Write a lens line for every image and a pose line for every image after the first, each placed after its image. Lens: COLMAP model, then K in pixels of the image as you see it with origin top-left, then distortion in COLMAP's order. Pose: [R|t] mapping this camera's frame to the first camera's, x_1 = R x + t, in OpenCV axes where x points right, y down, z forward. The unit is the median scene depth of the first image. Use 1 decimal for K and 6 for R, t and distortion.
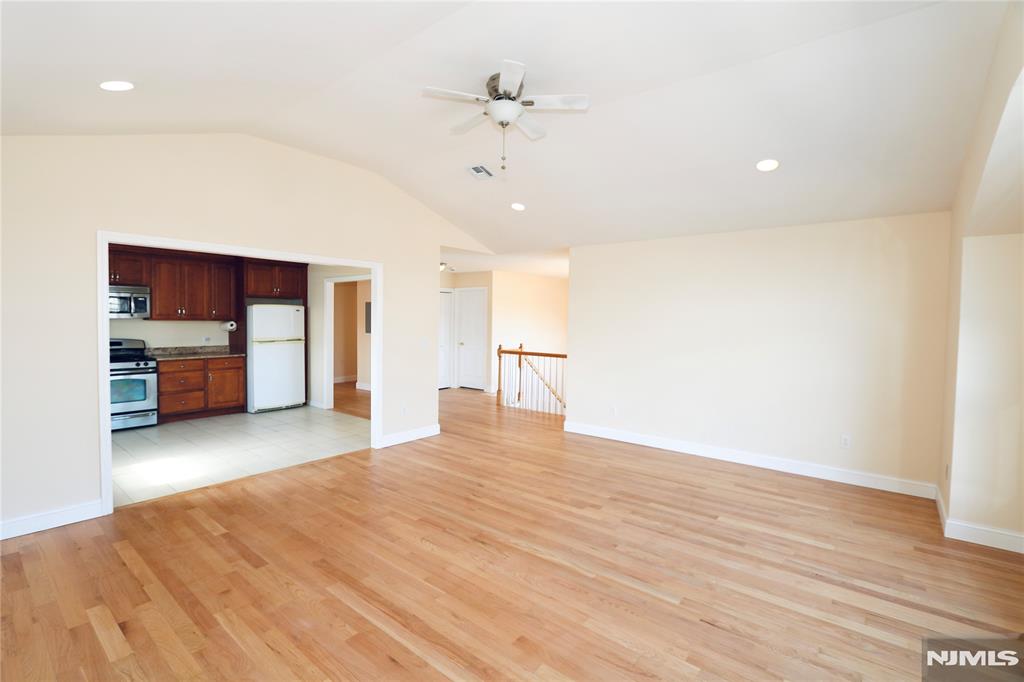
lens RADIAL K [[467.8, 0, 502.1], [0, 467.8, 336.5], [0, 0, 1]] dist [-0.021152, 0.003531]
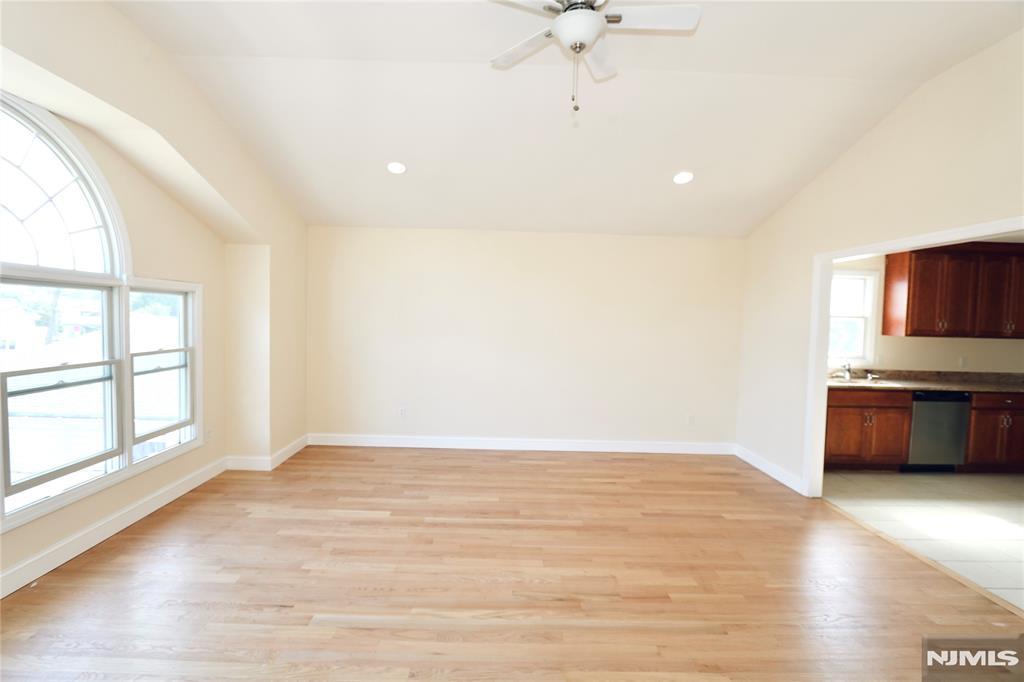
lens RADIAL K [[467.8, 0, 500.2], [0, 467.8, 335.9], [0, 0, 1]] dist [-0.021152, 0.003531]
pose [[-0.763320, -0.005974, -0.645993, 0.453443], [-0.063127, 0.995862, 0.065382, -0.042572], [0.642929, 0.090686, -0.760538, 1.229058]]
